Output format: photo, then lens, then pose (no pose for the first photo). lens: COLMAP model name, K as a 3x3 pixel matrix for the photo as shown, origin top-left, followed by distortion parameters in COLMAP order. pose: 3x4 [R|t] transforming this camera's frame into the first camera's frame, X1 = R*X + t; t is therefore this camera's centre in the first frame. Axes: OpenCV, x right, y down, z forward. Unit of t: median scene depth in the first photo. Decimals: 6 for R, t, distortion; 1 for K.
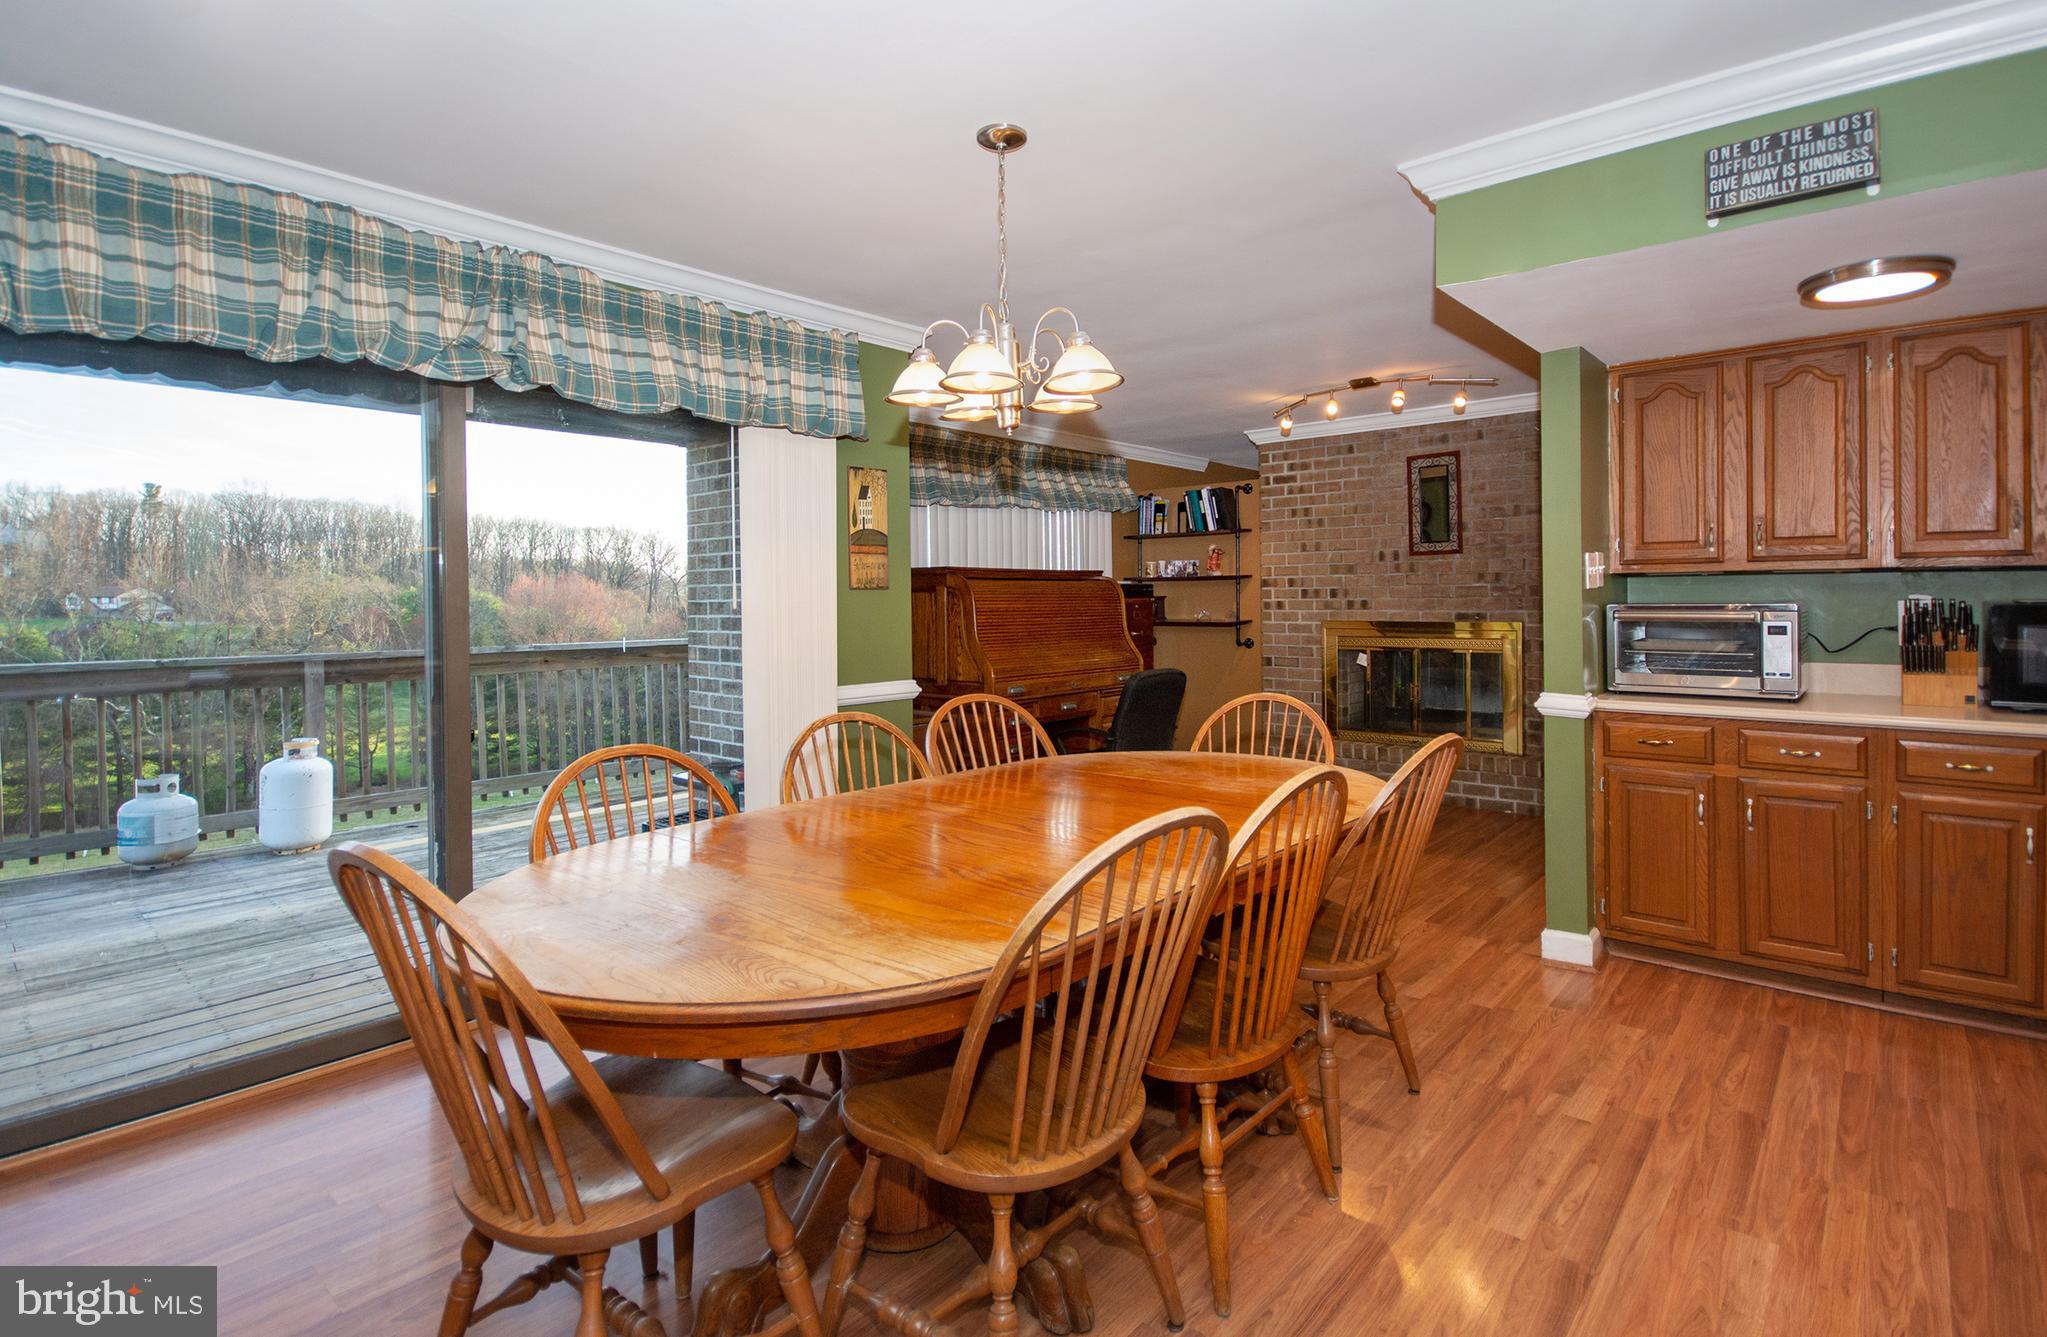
lens RADIAL K [[962.6, 0, 1029.1], [0, 962.6, 597.7], [0, 0, 1]] dist [0.003727, -0.001811]
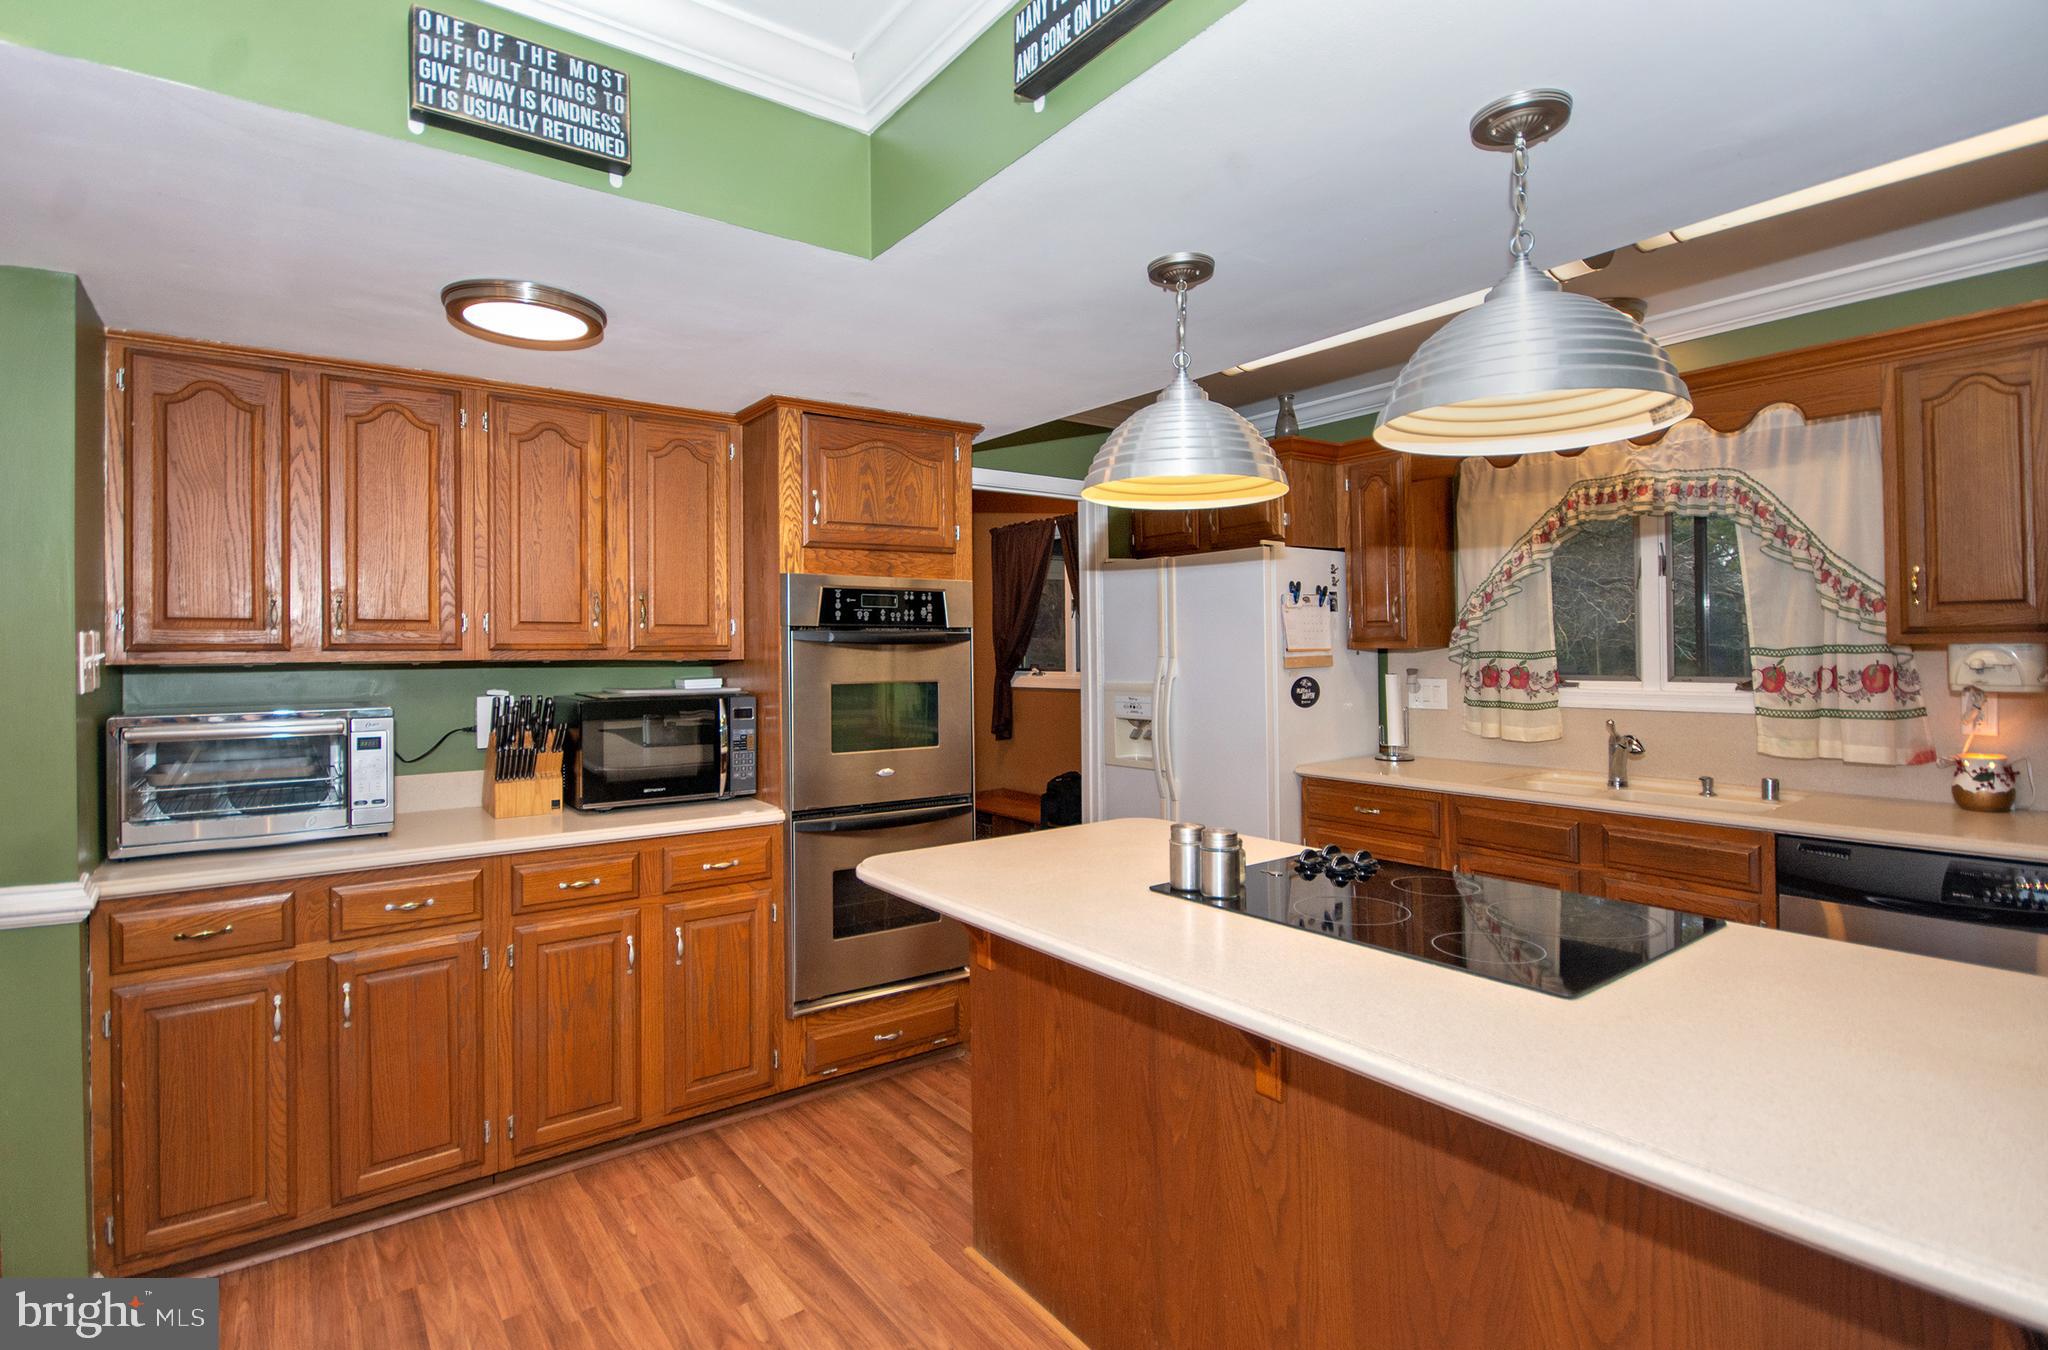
lens RADIAL K [[1012.8, 0, 1013.9], [0, 1012.8, 640.5], [0, 0, 1]] dist [-0.005328, -0.001855]
pose [[0.204237, 0.018034, 0.978755, 0.106804], [0.009493, 0.999747, -0.020401, -0.025537], [-0.978875, 0.013458, 0.204014, 0.348441]]
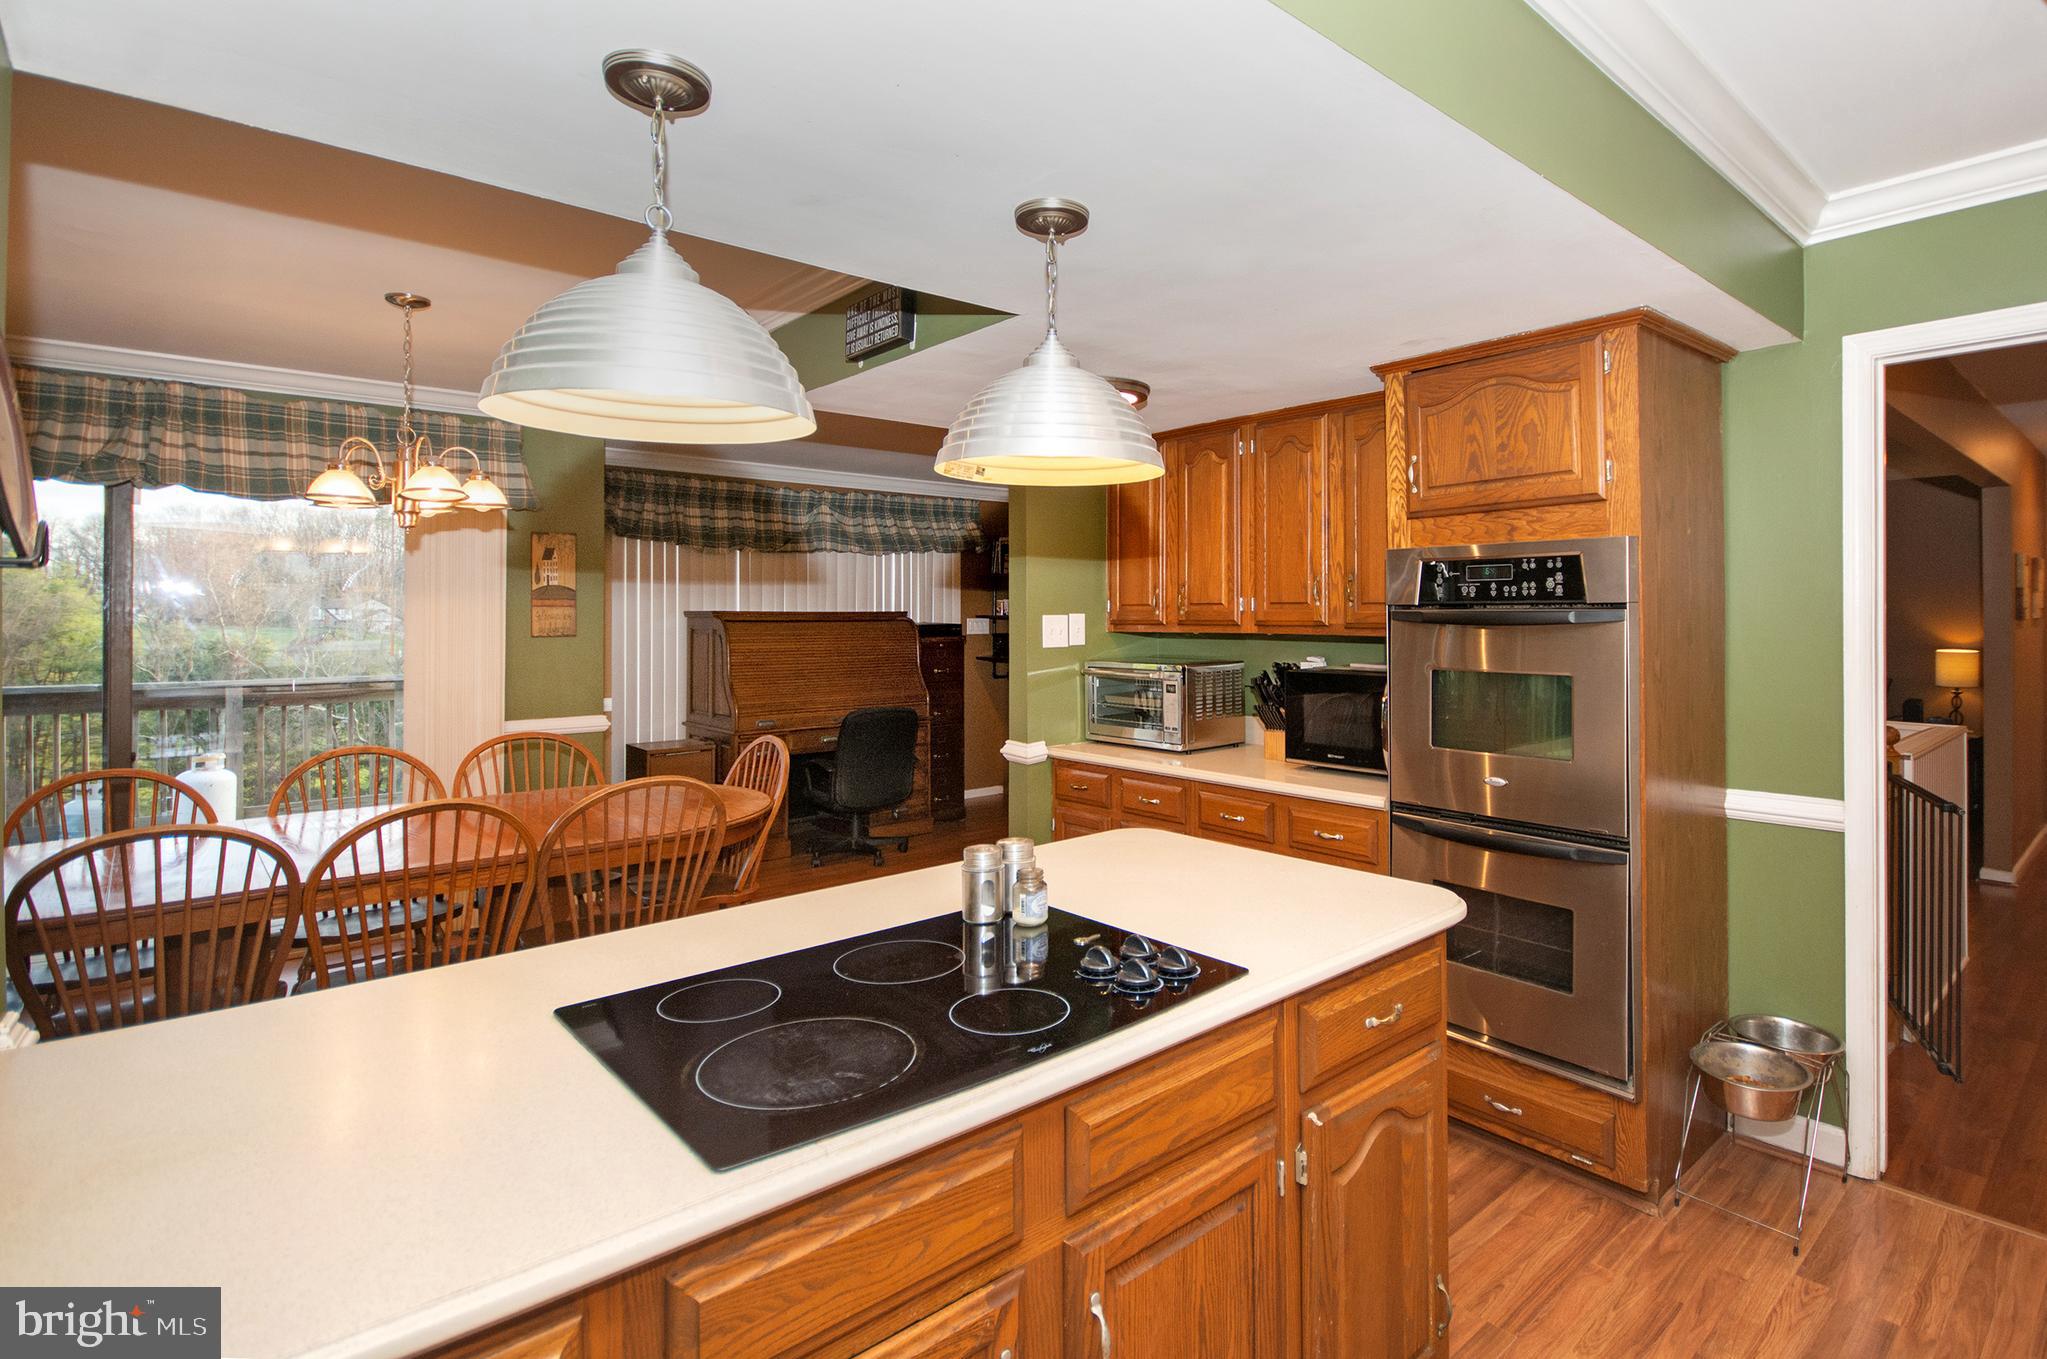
lens RADIAL K [[1005.1, 0, 1057.0], [0, 1005.1, 605.5], [0, 0, 1]] dist [-0.003442, -0.001563]
pose [[0.991390, 0.002734, -0.130911, 0.791450], [-0.004213, 0.999930, -0.011027, -0.048301], [0.130872, 0.011484, 0.991333, -0.156509]]
